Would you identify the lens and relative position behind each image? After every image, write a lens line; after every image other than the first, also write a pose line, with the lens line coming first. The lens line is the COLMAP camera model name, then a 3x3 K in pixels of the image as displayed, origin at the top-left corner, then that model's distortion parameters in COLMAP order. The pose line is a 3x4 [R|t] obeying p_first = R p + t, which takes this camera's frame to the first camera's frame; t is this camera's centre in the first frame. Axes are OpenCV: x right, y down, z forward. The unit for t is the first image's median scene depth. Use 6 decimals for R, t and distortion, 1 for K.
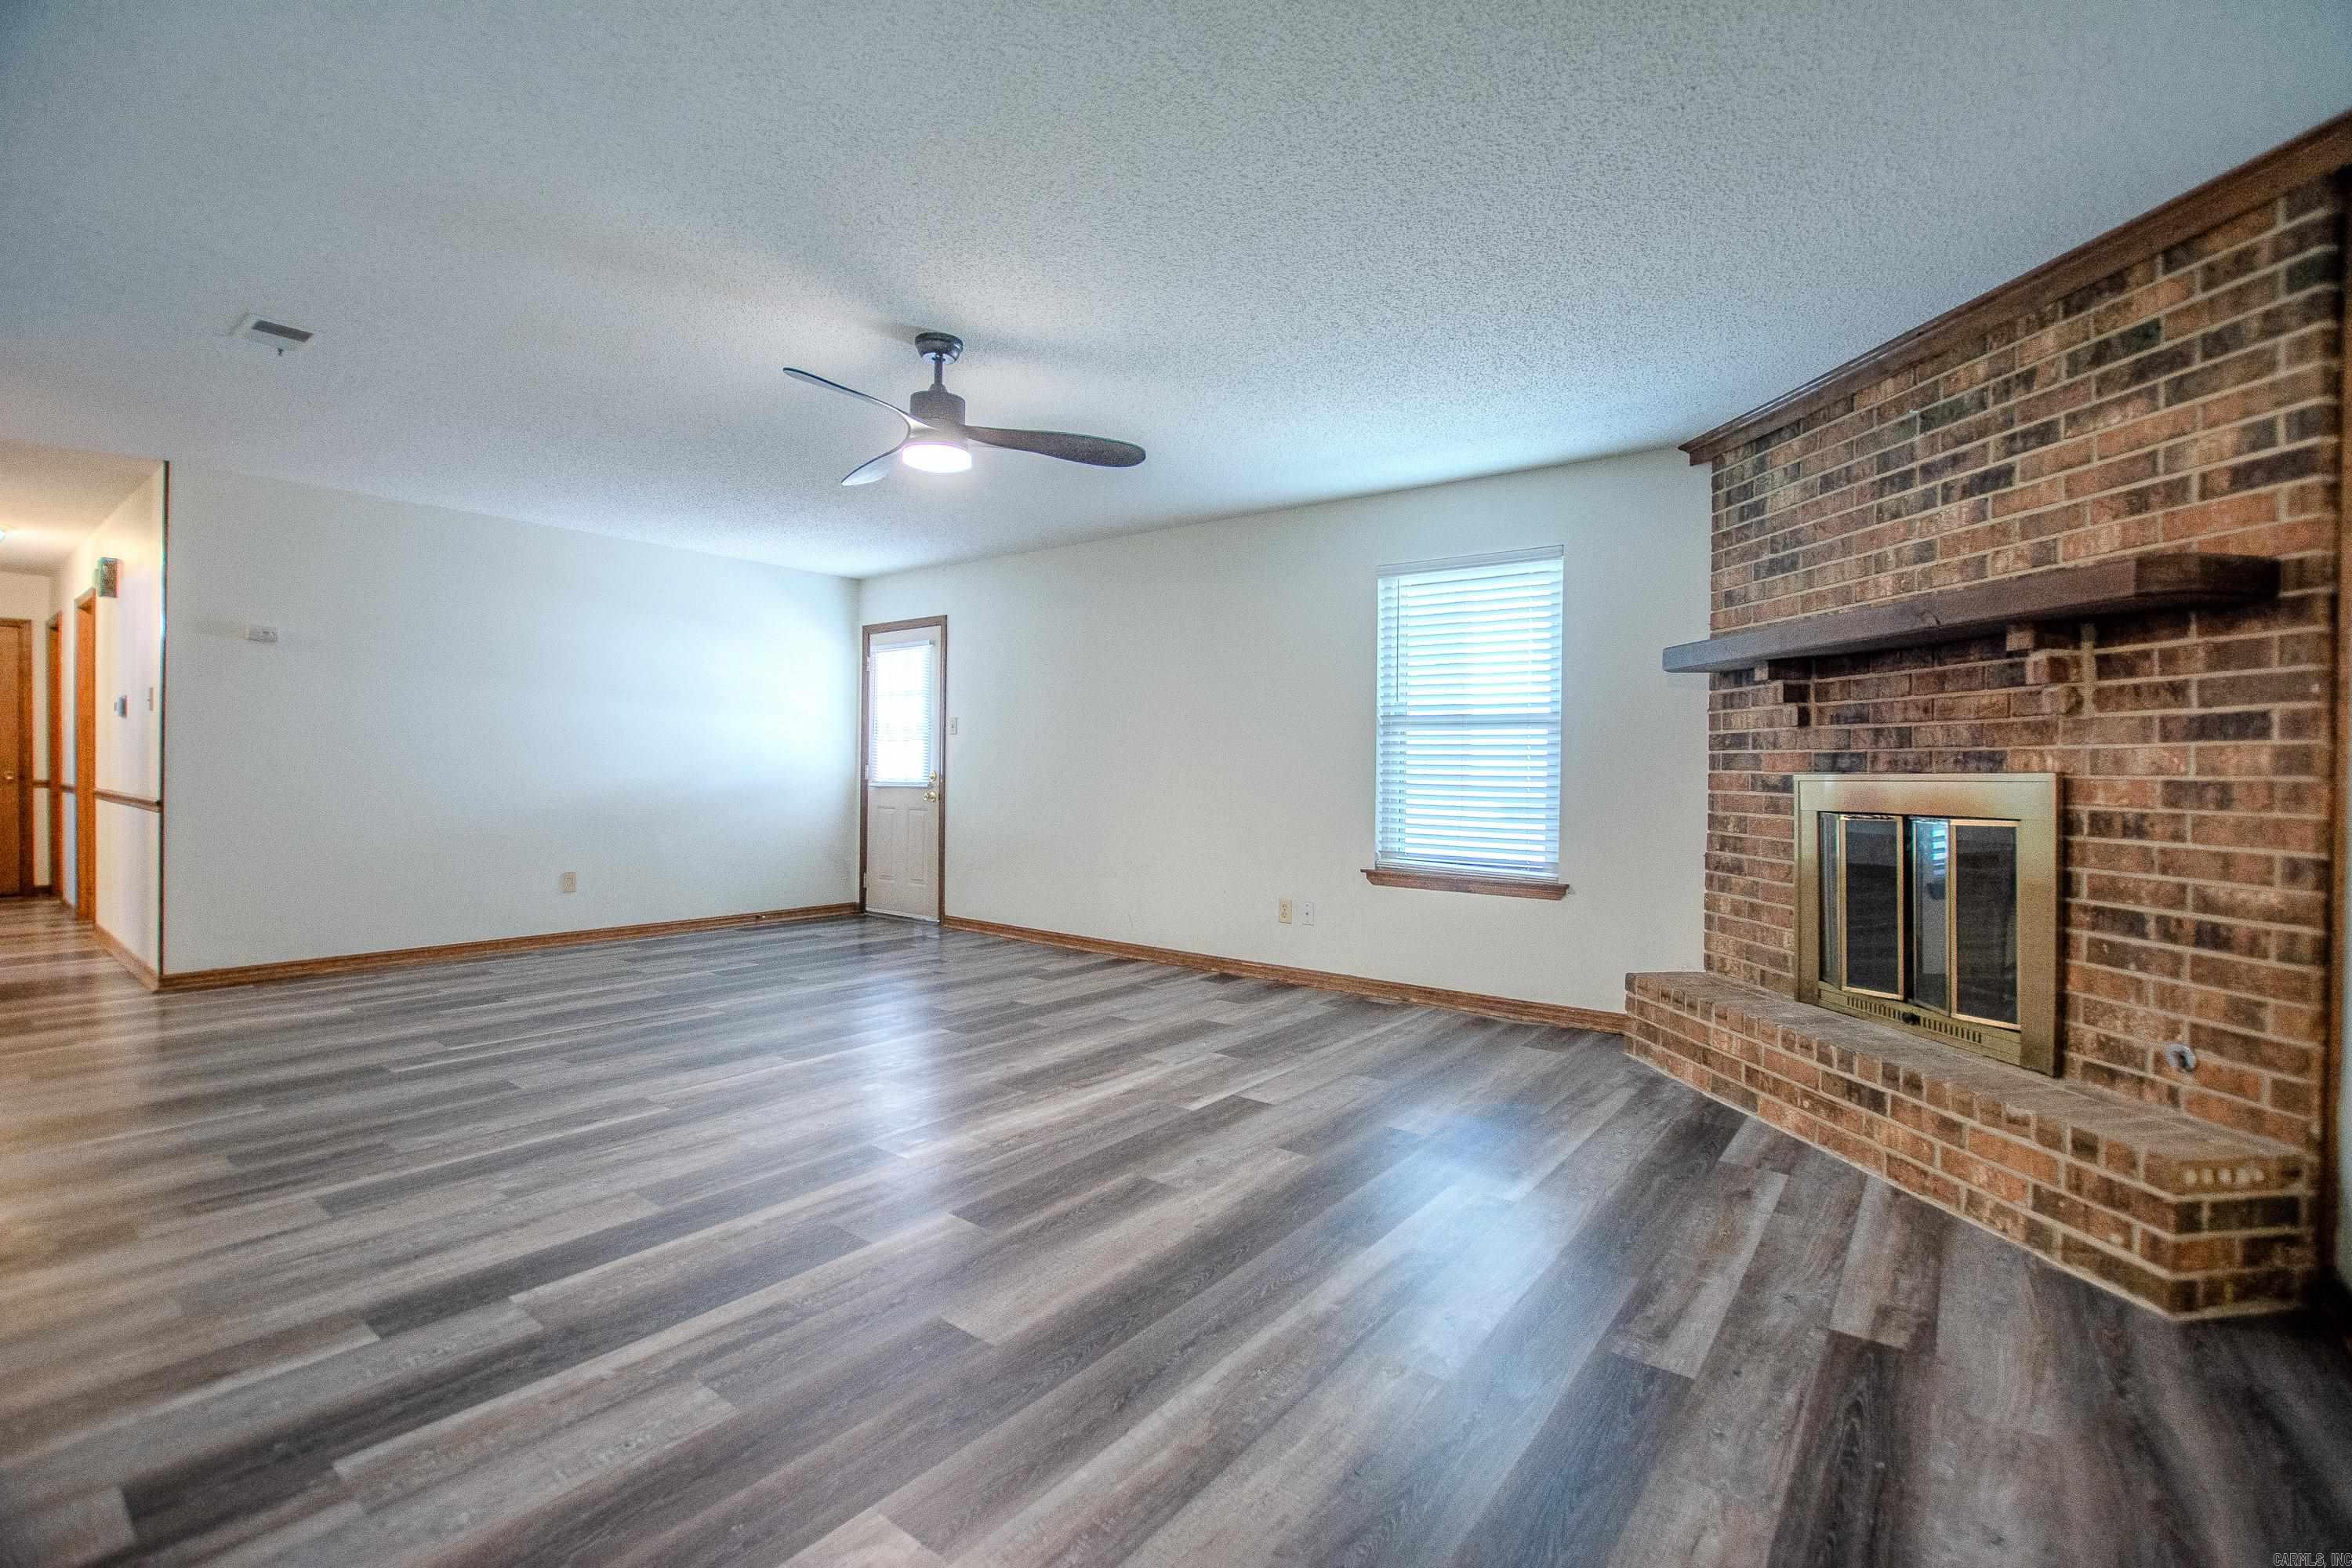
lens RADIAL K [[1046.0, 0, 1189.0], [0, 1046.0, 772.0], [0, 0, 1]] dist [-0.033820, 0.001591]
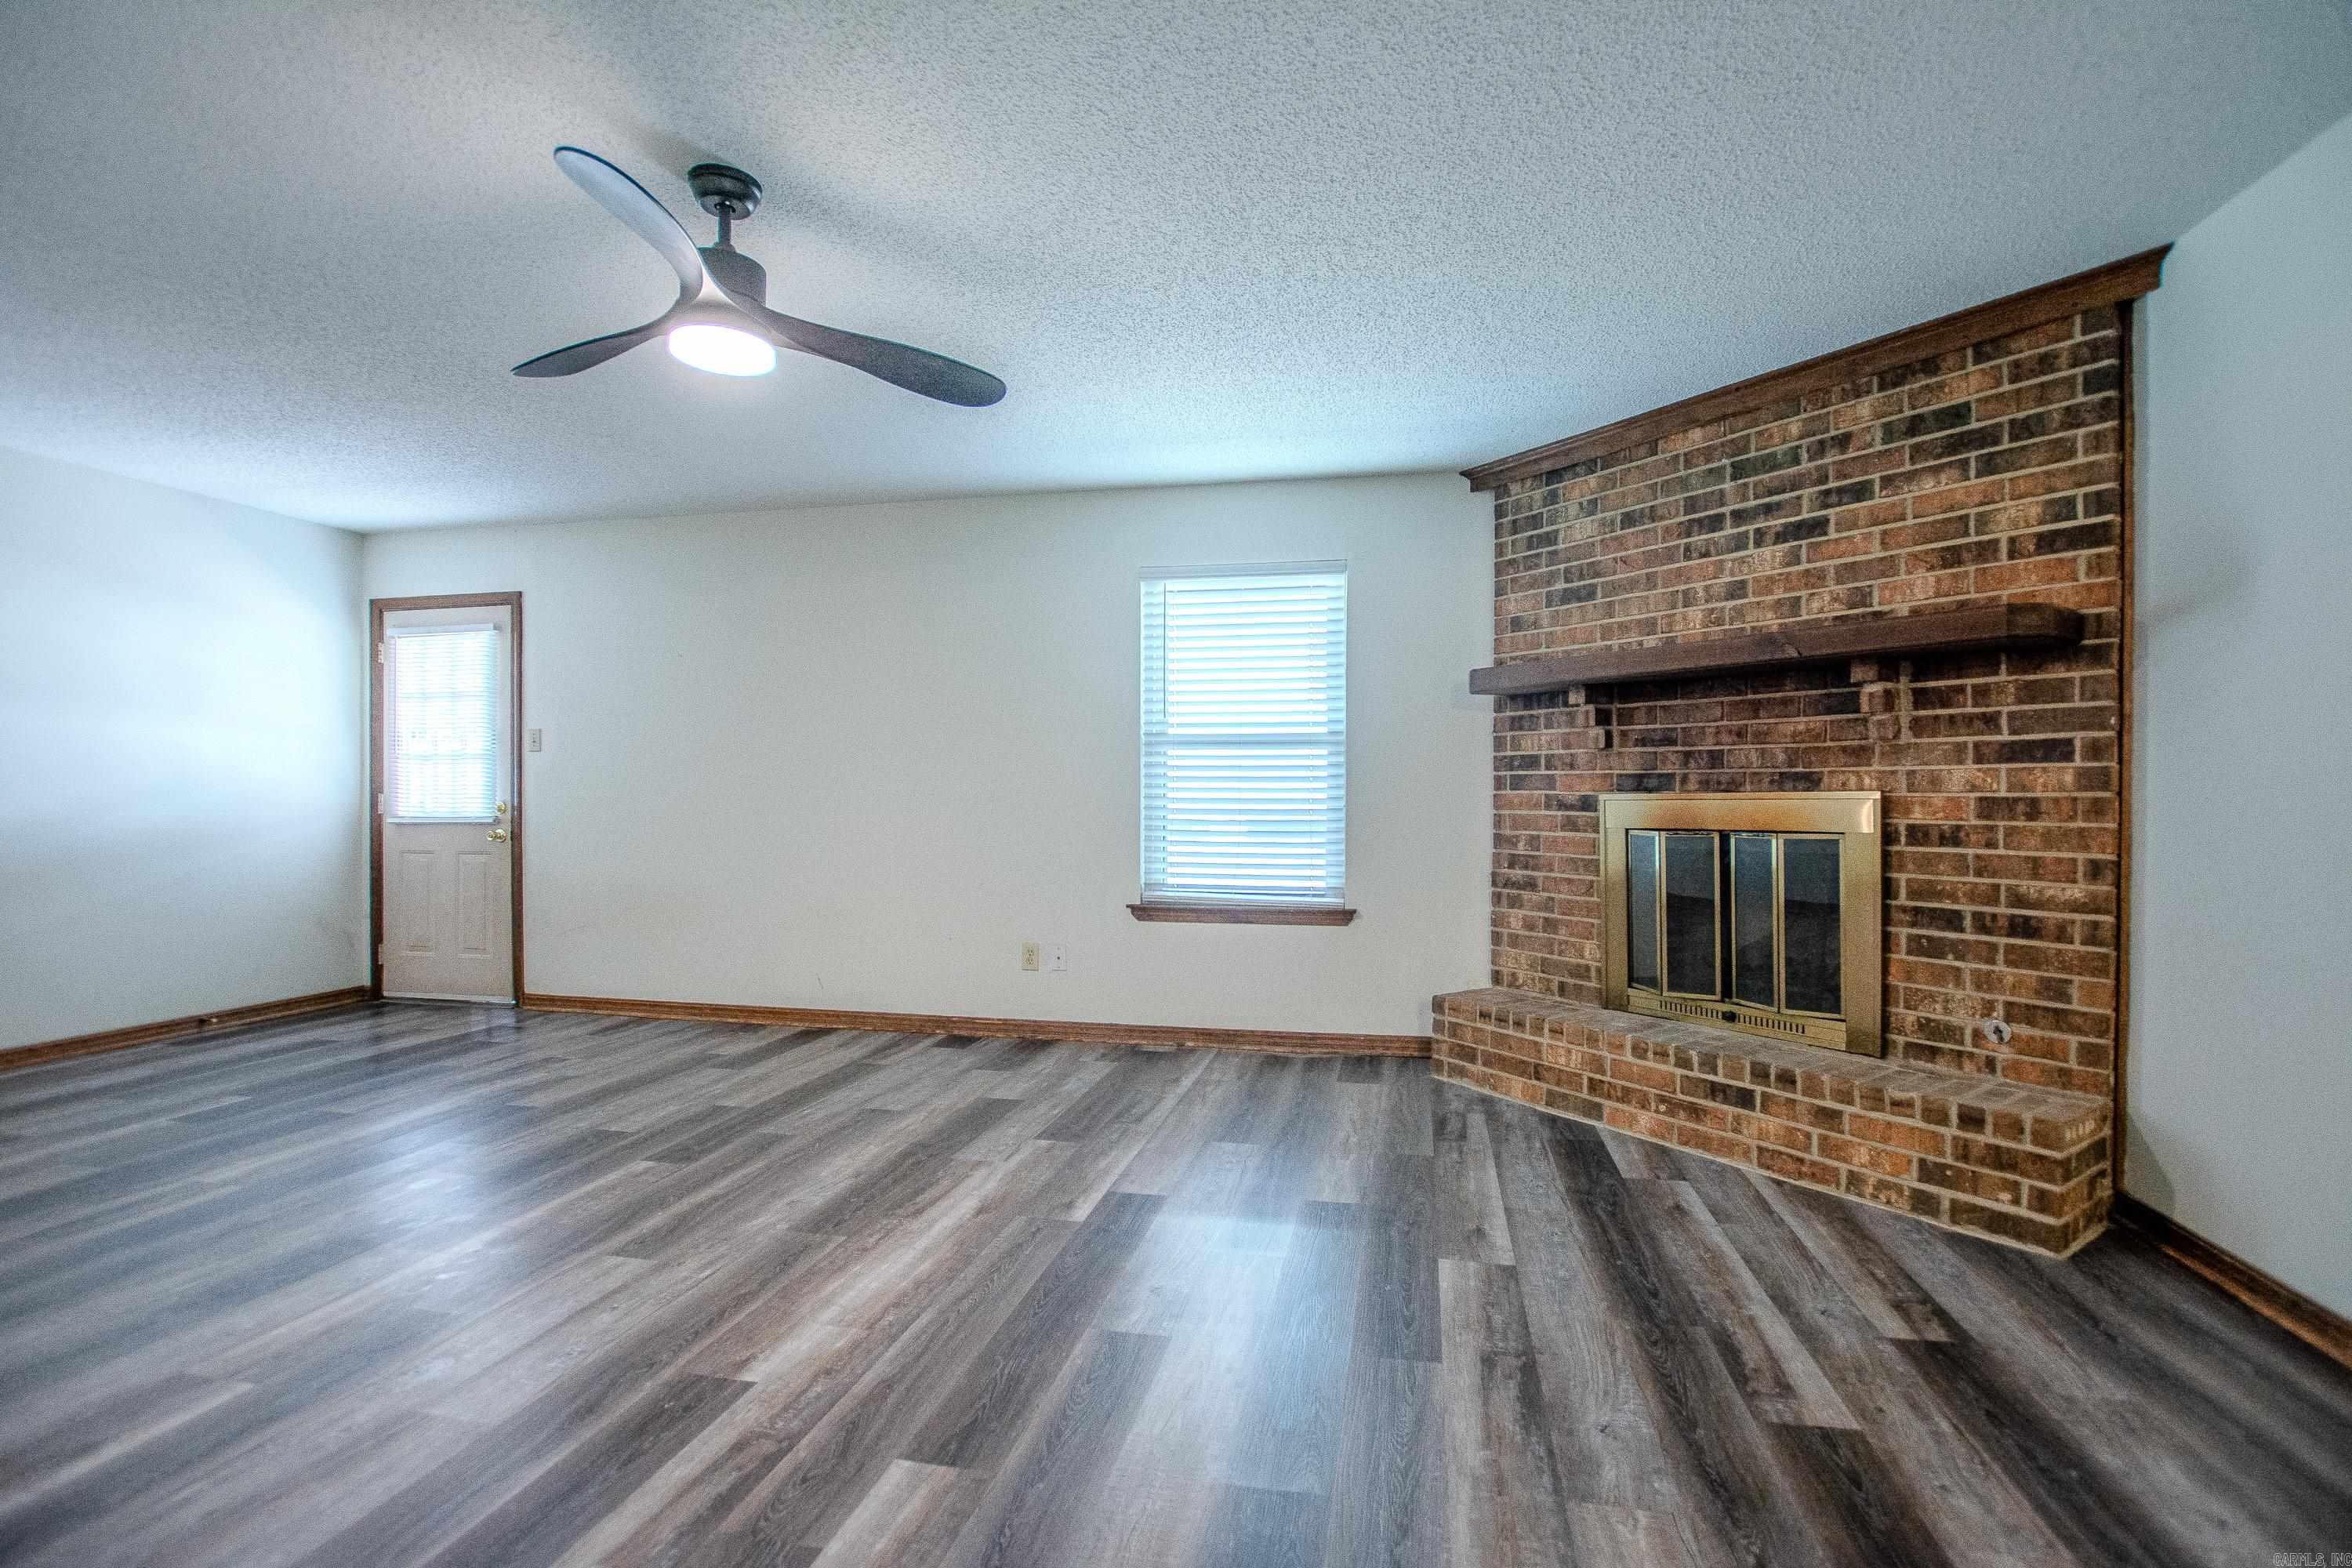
lens RADIAL K [[1046.0, 0, 1231.2], [0, 1046.0, 804.5], [0, 0, 1]] dist [-0.033820, 0.001591]
pose [[0.890513, -0.012396, 0.454789, -0.262939], [0.008606, 0.999909, 0.010403, -0.001833], [-0.454876, -0.005350, 0.890539, 0.253357]]
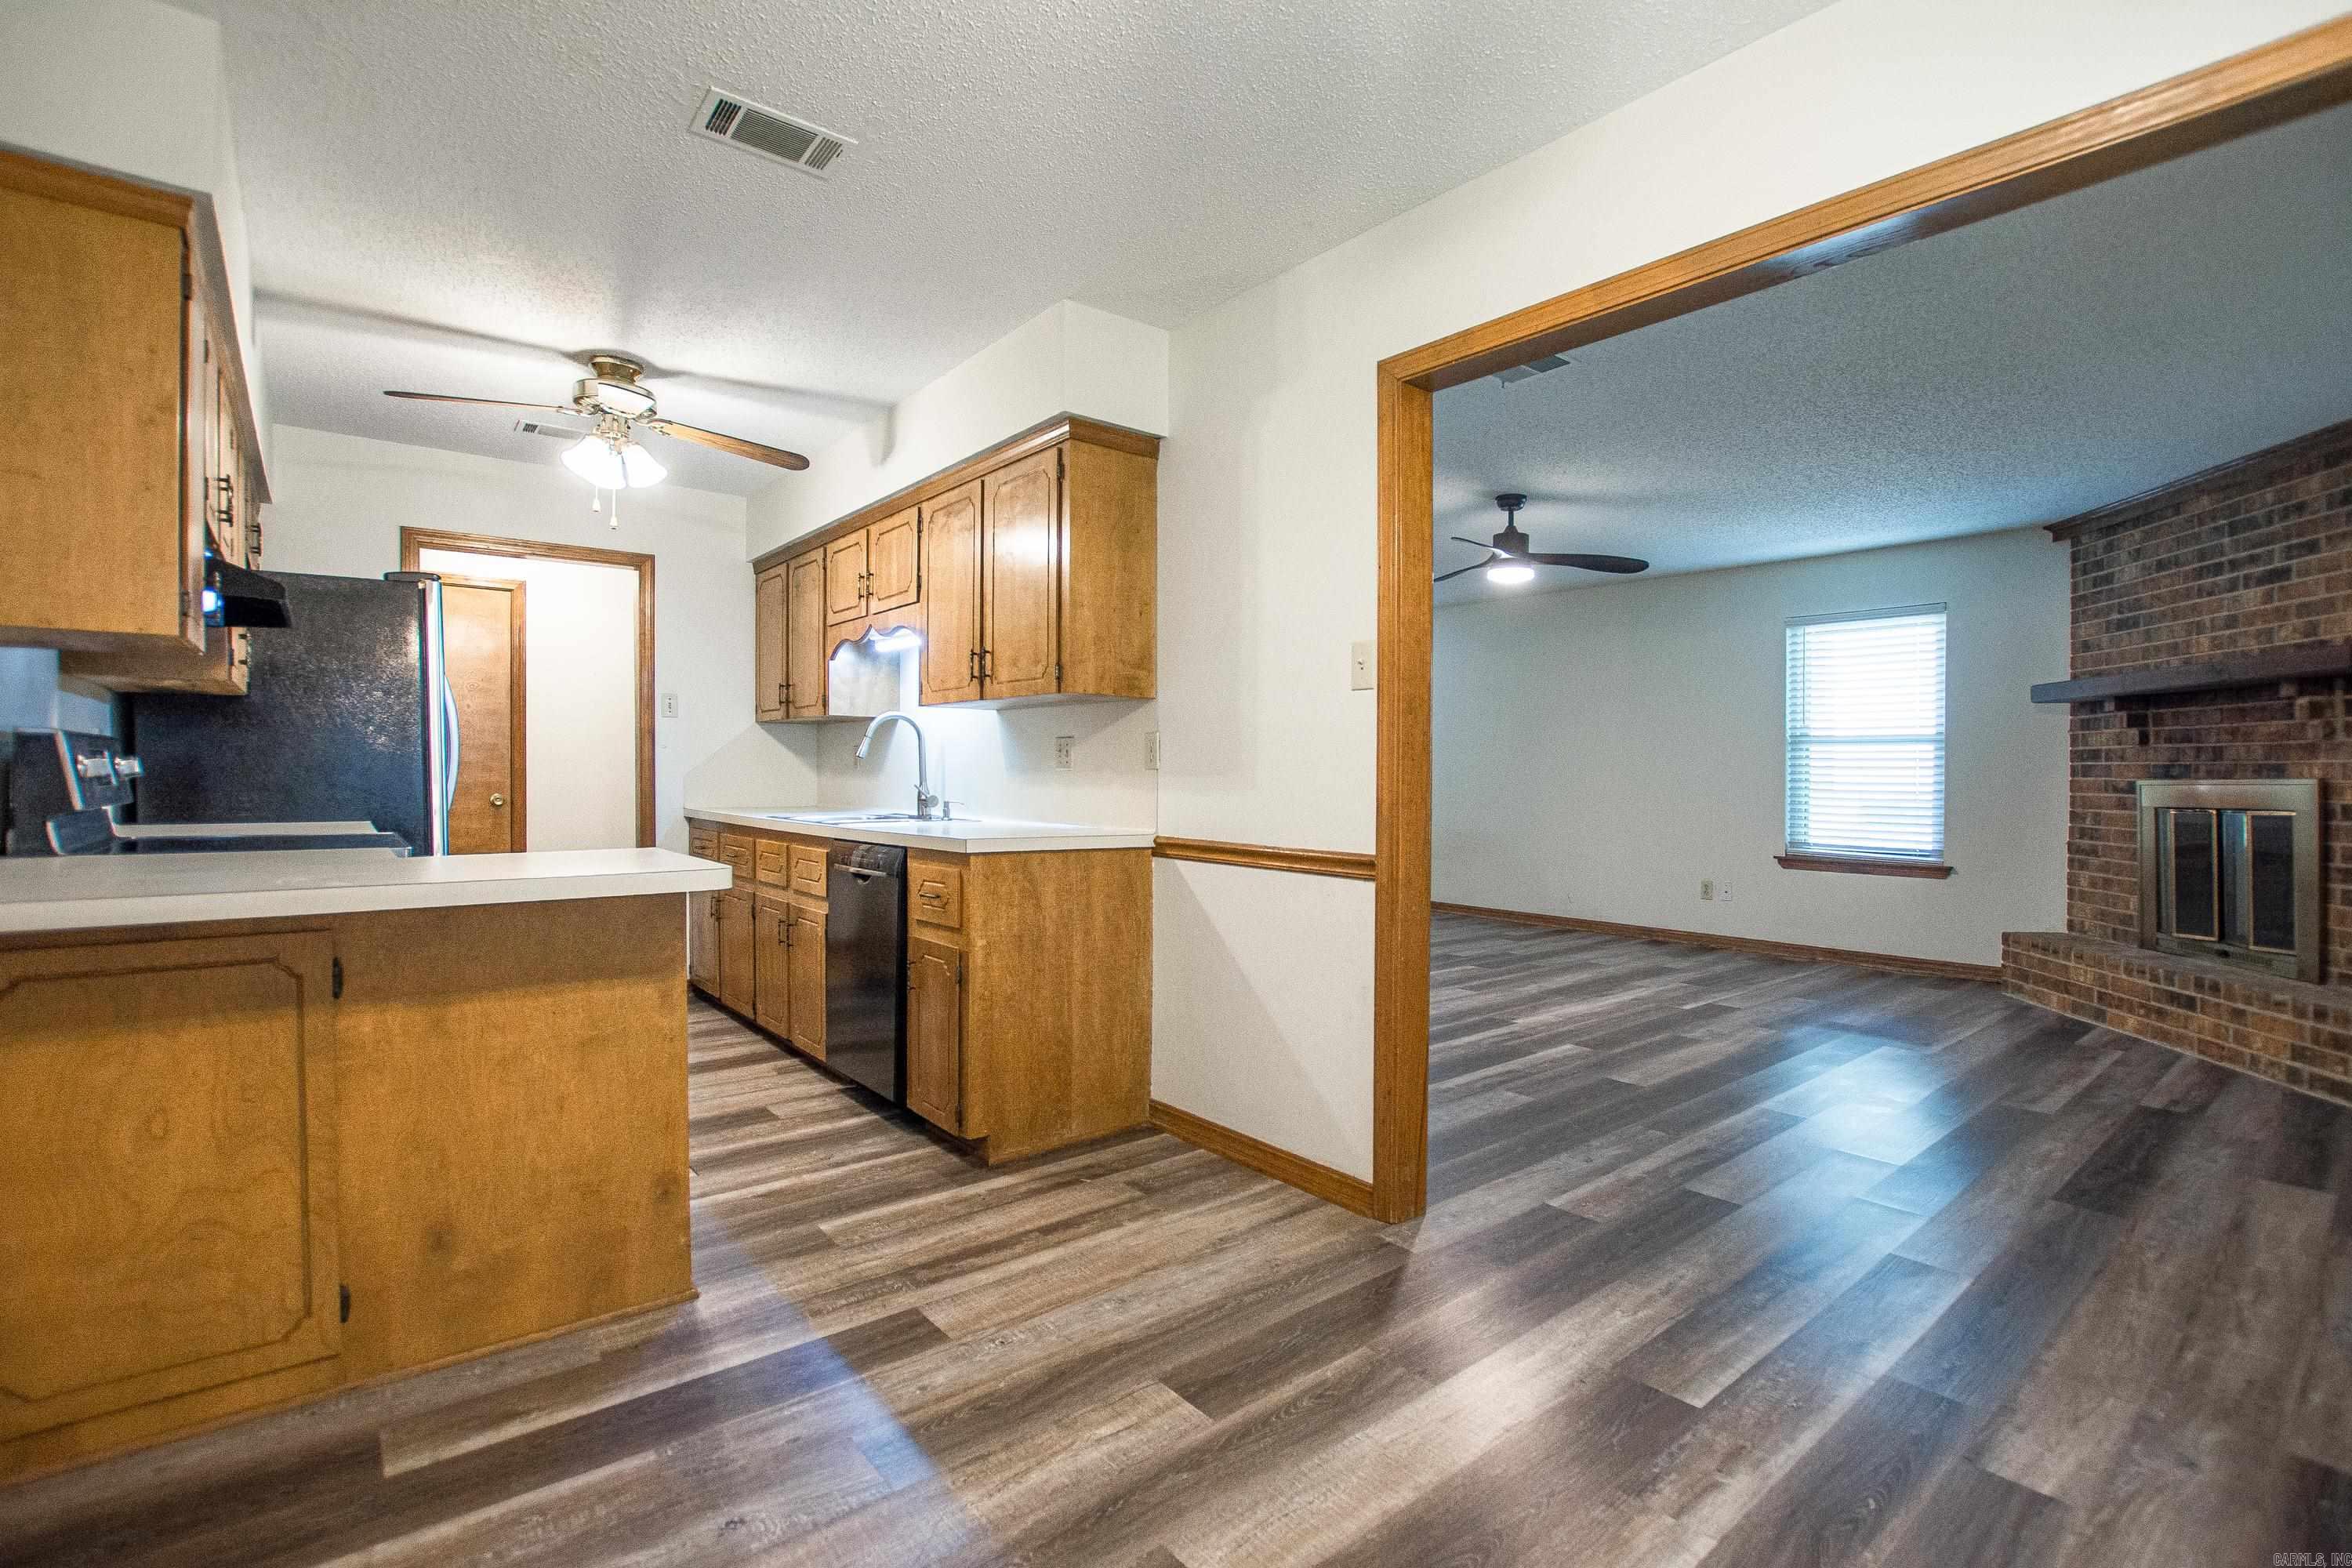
lens RADIAL K [[1046.0, 0, 1322.6], [0, 1046.0, 776.8], [0, 0, 1]] dist [-0.033820, 0.001591]
pose [[0.984370, -0.004348, -0.176058, -0.259459], [0.003600, 0.999983, -0.004567, -0.000135], [0.176075, 0.003862, 0.984369, -0.579983]]
